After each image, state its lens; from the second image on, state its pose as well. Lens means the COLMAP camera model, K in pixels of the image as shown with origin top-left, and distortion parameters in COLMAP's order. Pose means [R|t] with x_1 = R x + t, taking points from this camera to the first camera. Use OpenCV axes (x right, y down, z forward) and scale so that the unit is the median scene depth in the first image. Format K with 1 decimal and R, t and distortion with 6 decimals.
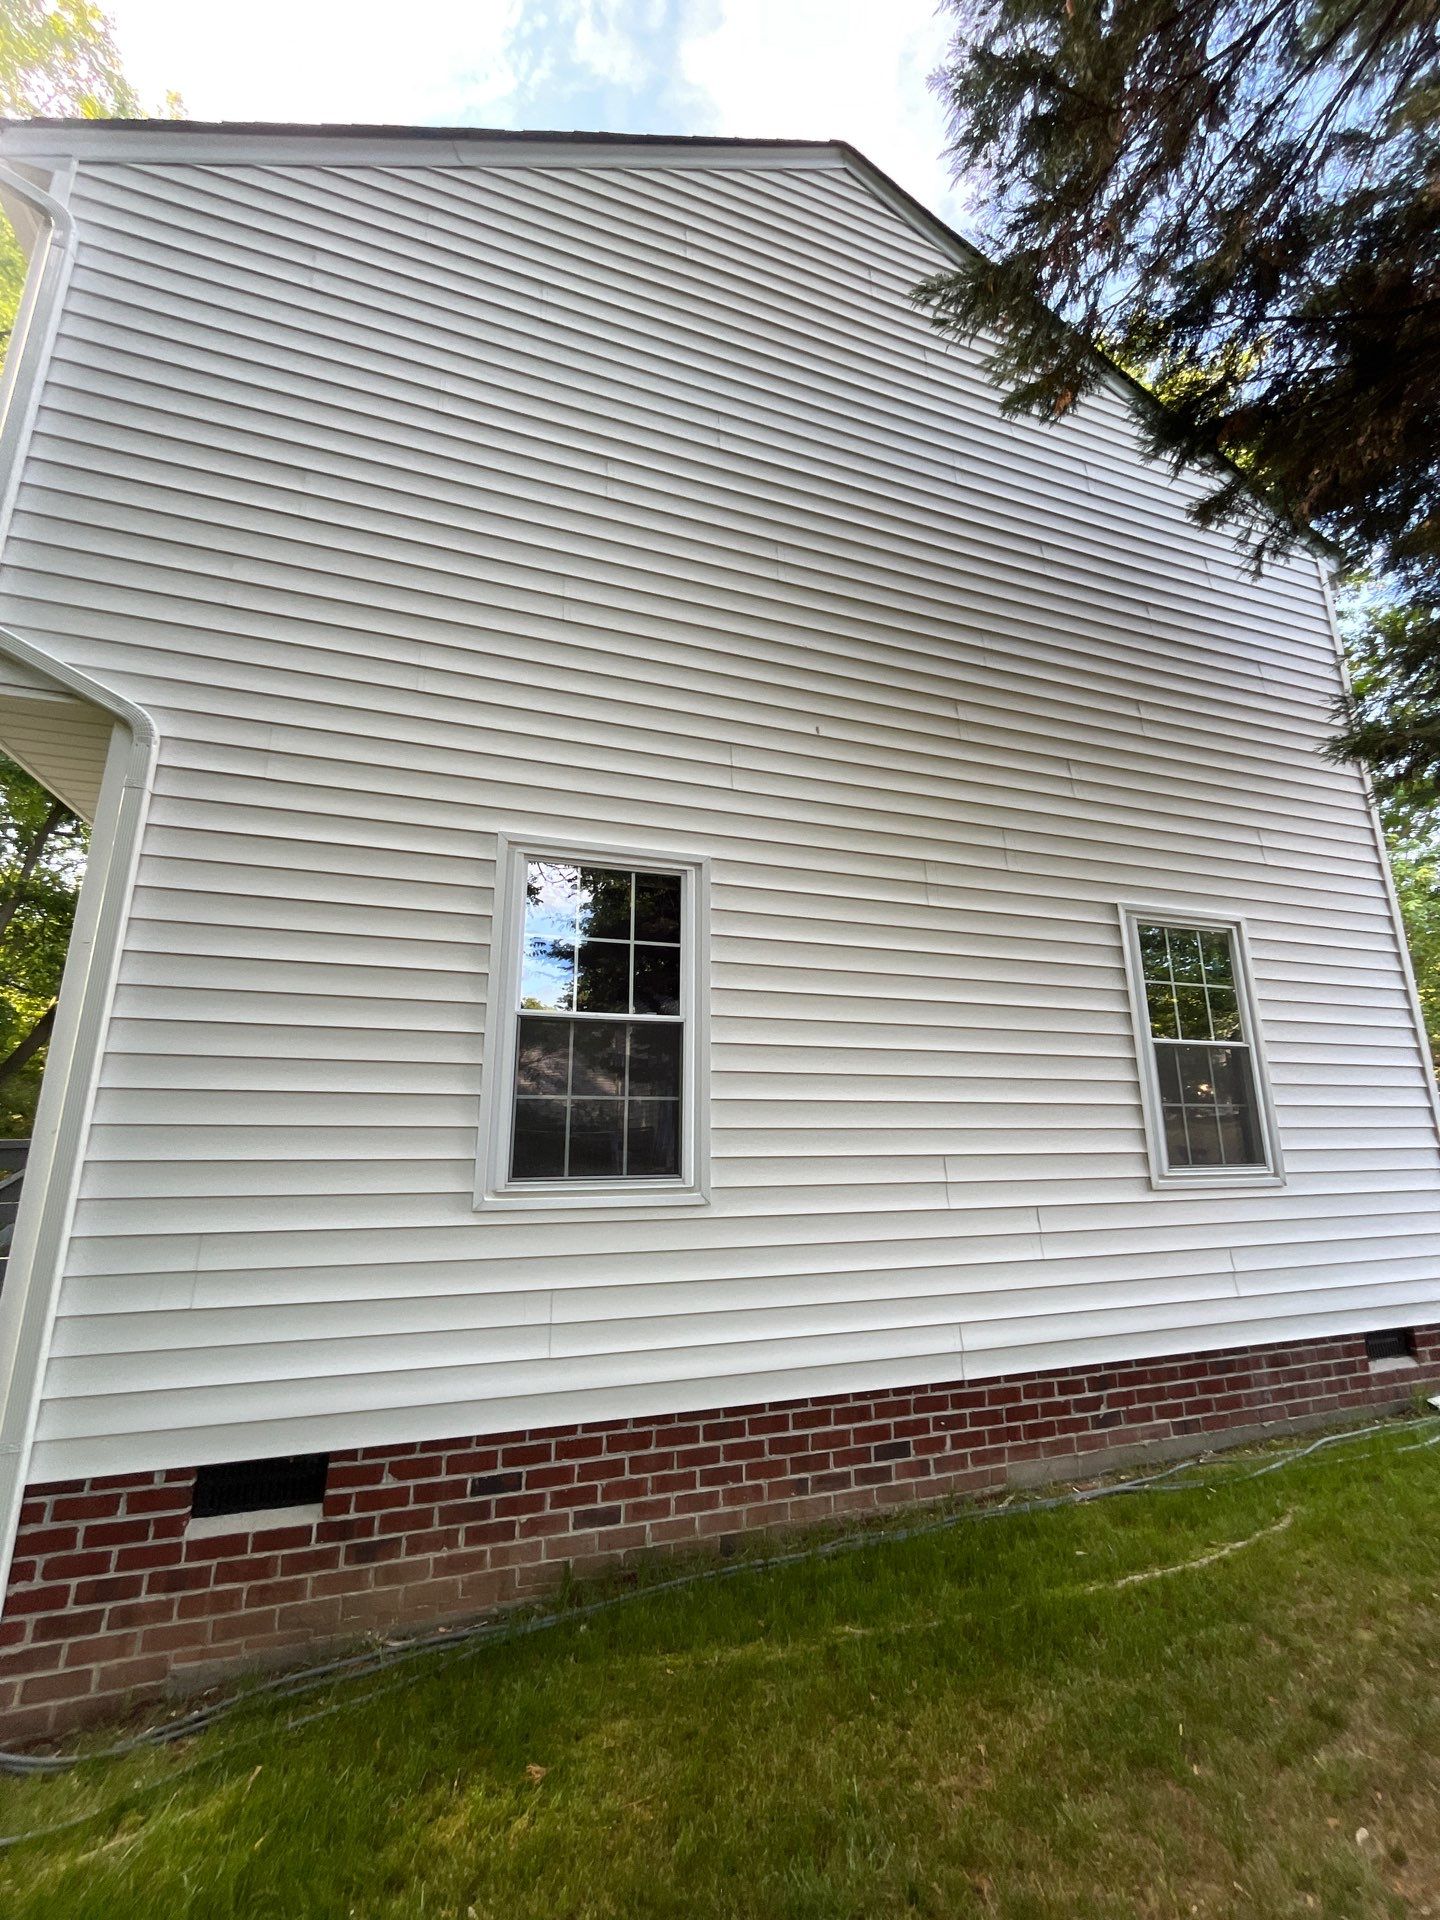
lens RADIAL K [[772.3, 0, 720.0], [0, 772.3, 960.0], [0, 0, 1]] dist [-0.001965, -0.000210]
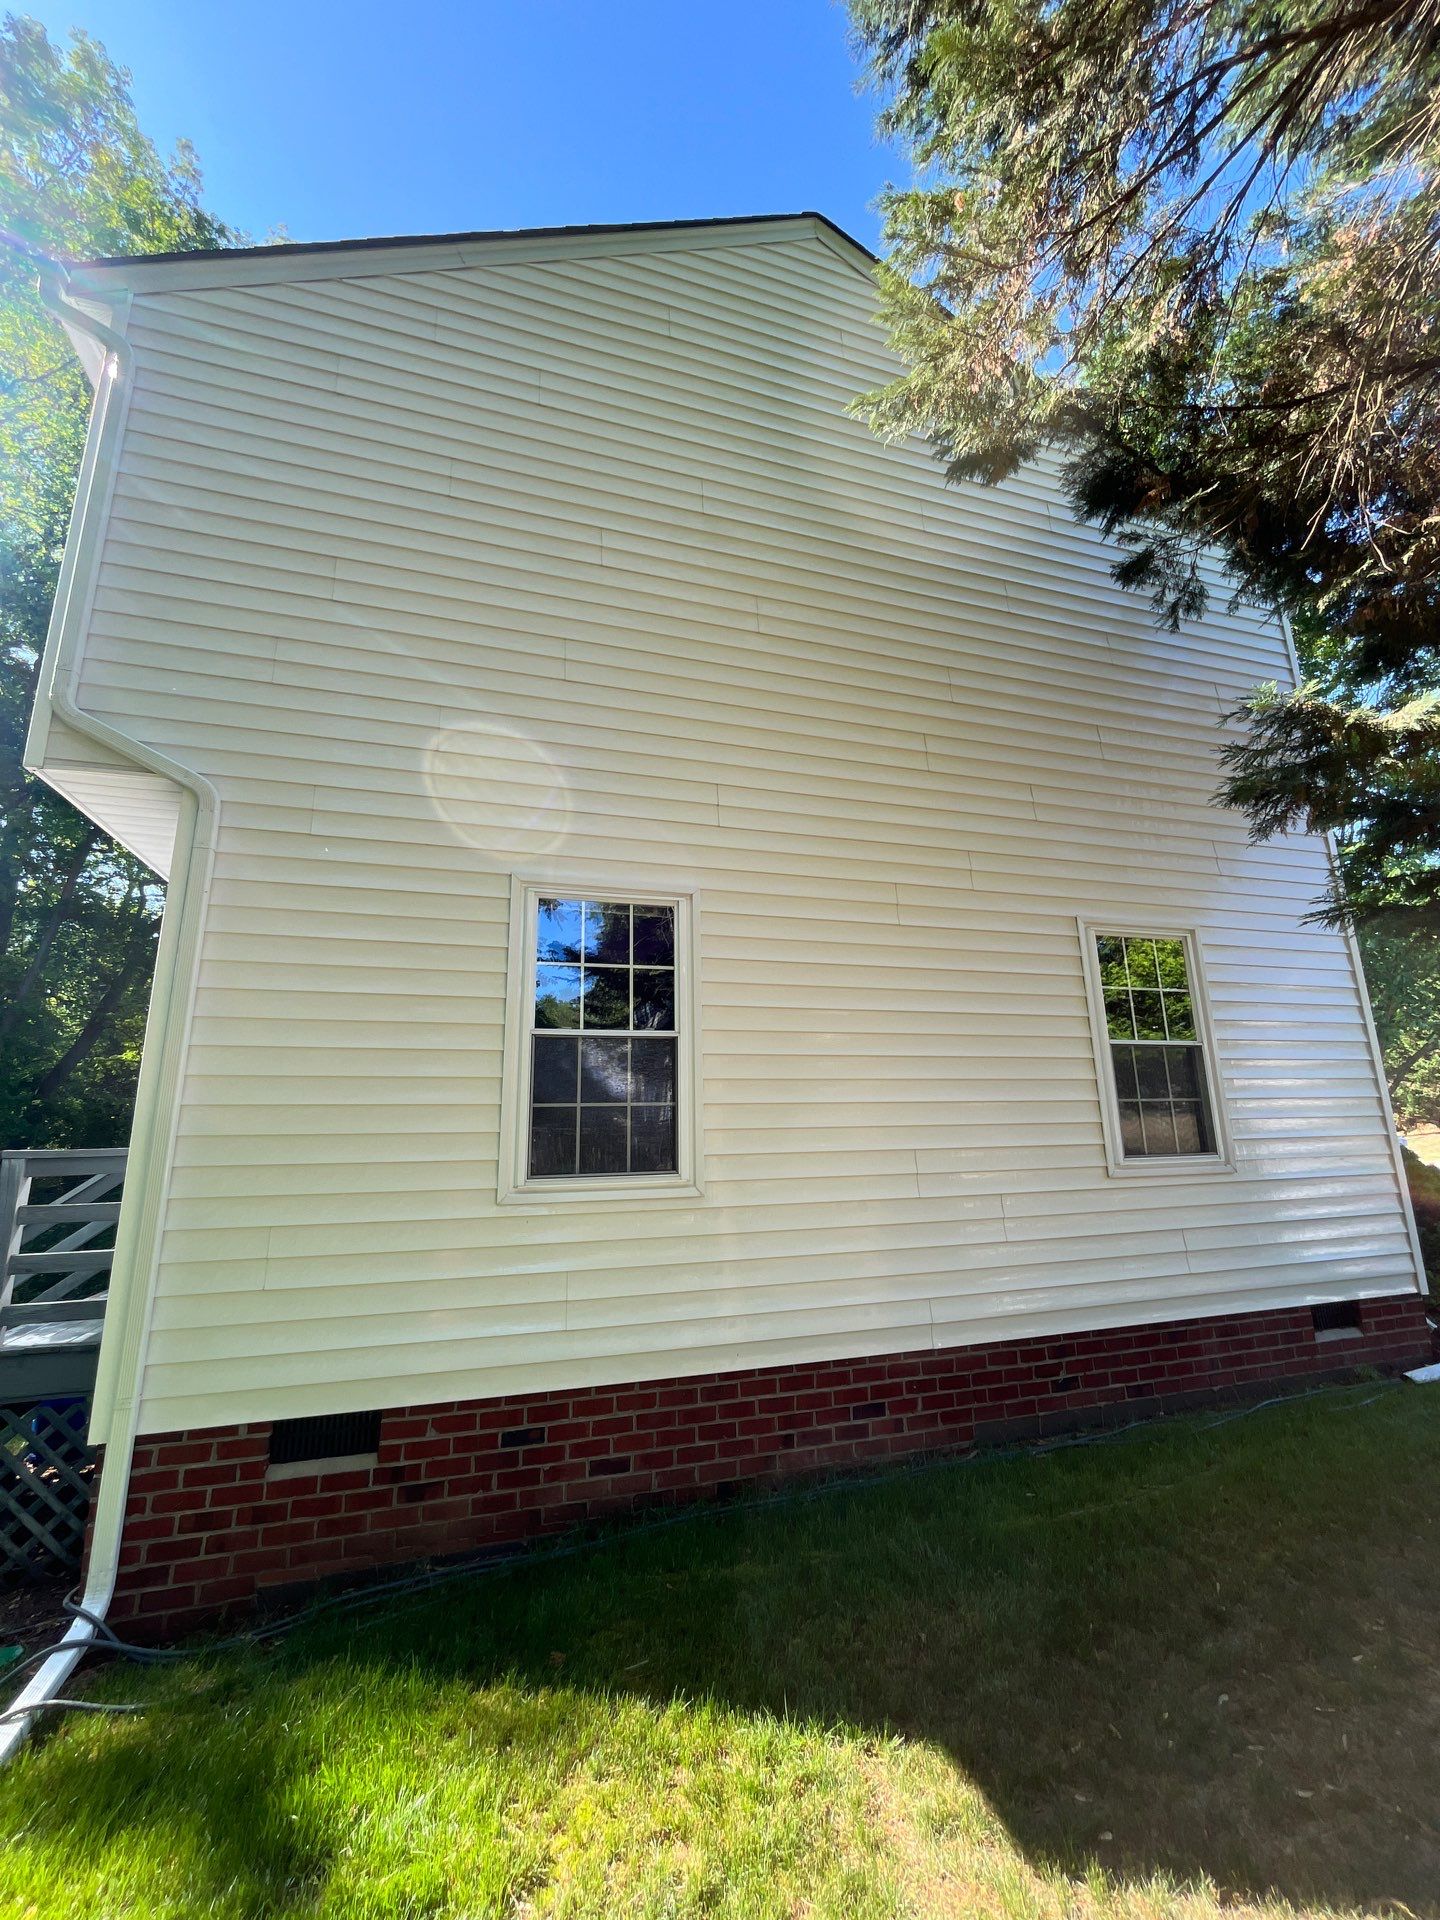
lens RADIAL K [[783.0, 0, 720.0], [0, 783.0, 960.0], [0, 0, 1]] dist [-0.001649, -0.000050]
pose [[0.999286, -0.023443, -0.029622, 0.057581], [0.023724, 0.999676, 0.009170, -0.045335], [0.029397, -0.009866, 0.999519, -0.161036]]
